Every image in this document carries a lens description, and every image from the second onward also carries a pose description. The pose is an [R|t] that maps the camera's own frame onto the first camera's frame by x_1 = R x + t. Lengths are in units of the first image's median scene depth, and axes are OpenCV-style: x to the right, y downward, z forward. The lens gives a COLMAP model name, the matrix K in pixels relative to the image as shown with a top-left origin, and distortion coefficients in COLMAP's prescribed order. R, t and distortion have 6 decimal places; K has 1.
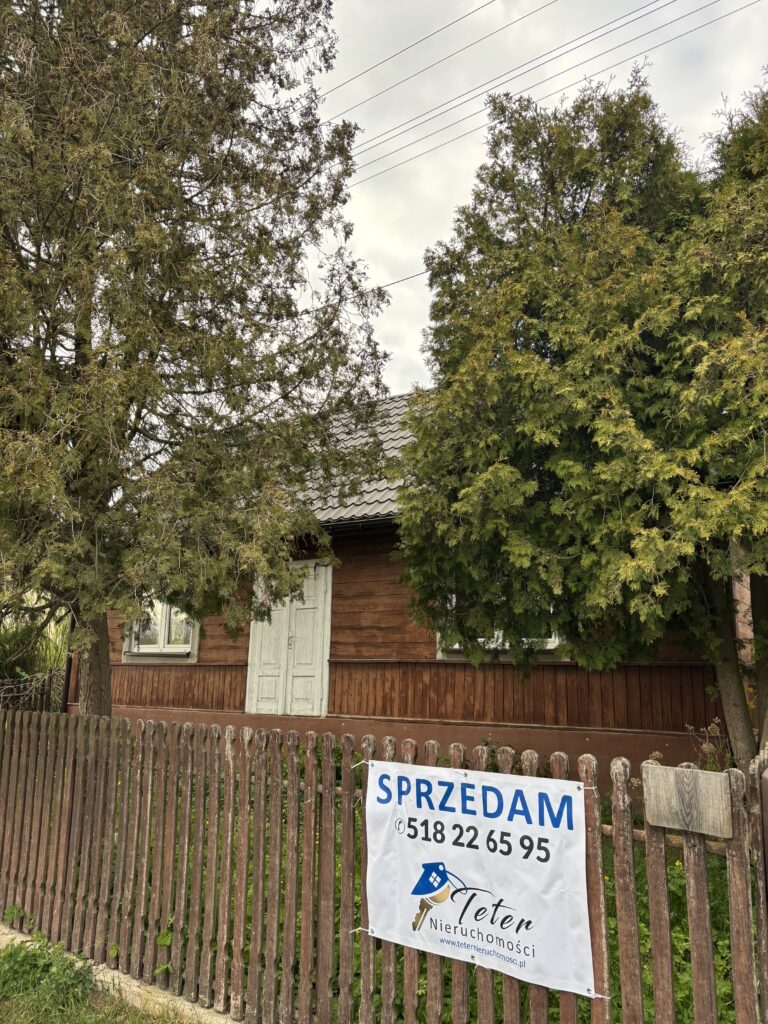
lens RADIAL K [[780.3, 0, 384.1], [0, 780.3, 509.9], [0, 0, 1]] dist [0.034856, 0.013080]
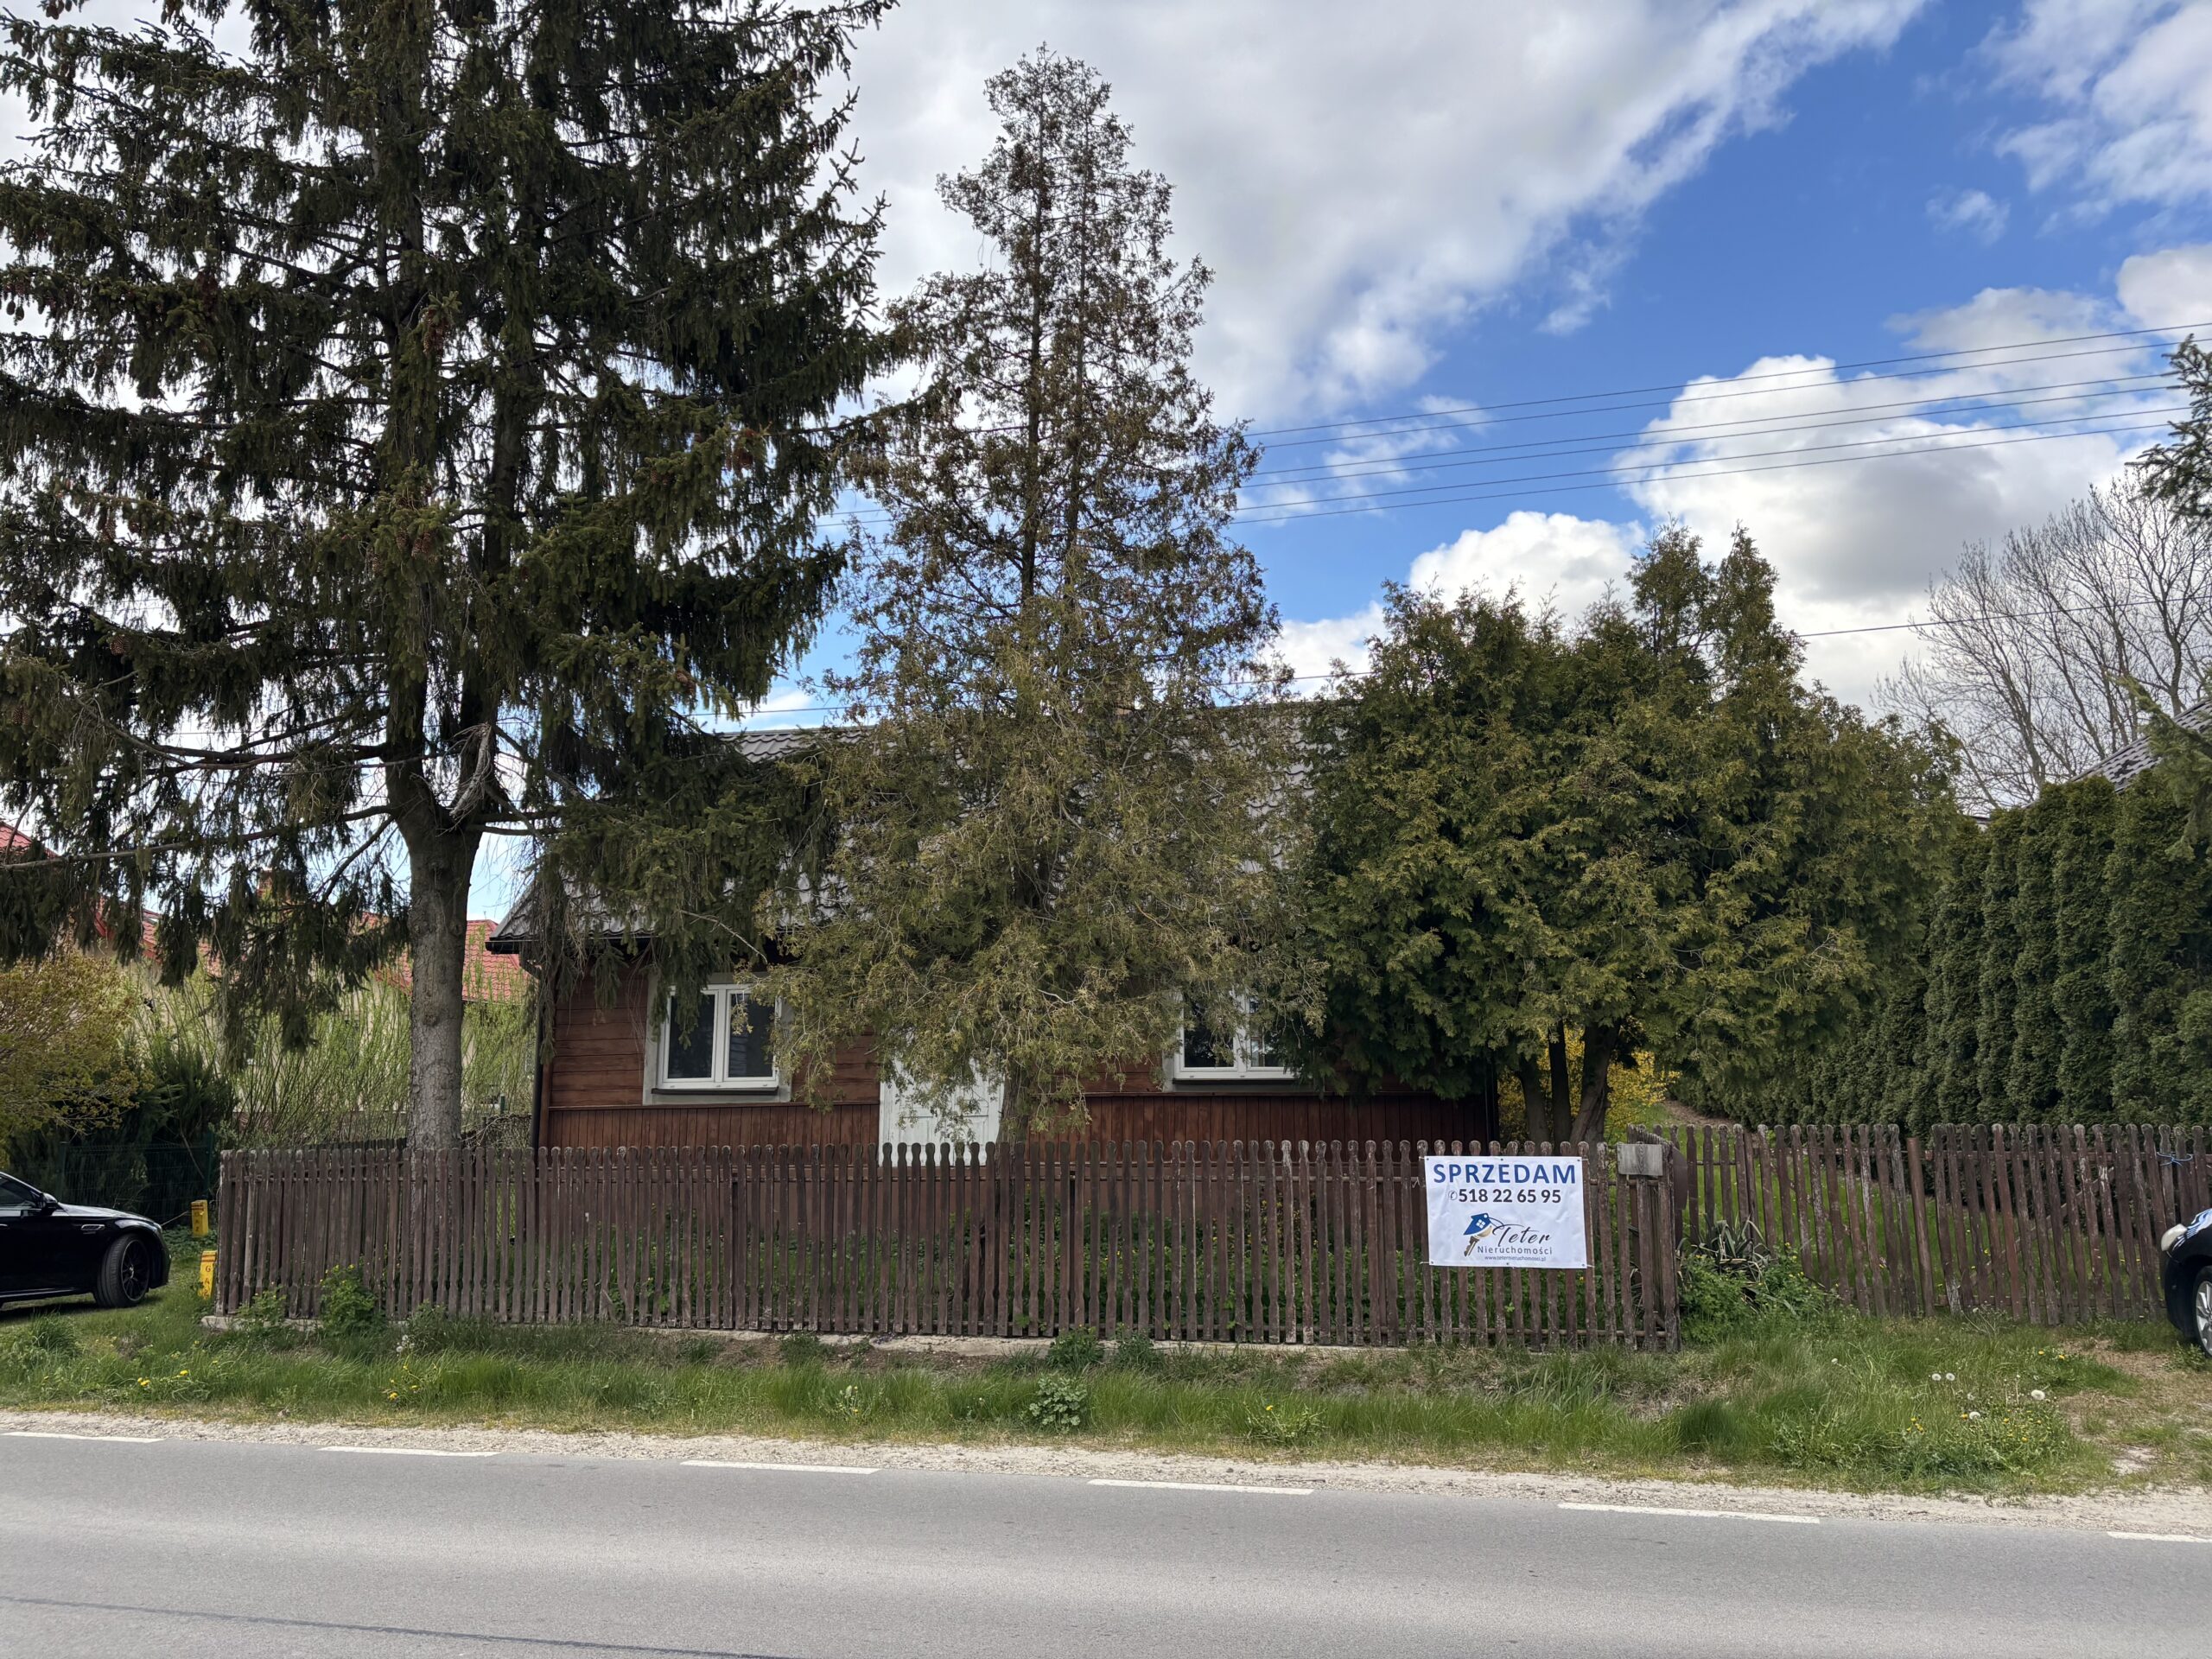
lens RADIAL K [[1685.5, 0, 1104.5], [0, 1685.5, 835.4], [0, 0, 1]] dist [0.034856, 0.013080]
pose [[0.923663, 0.044284, 0.380638, -2.027783], [-0.058205, 0.997988, 0.025134, -0.376177], [-0.378759, -0.045371, 0.924383, -1.910707]]
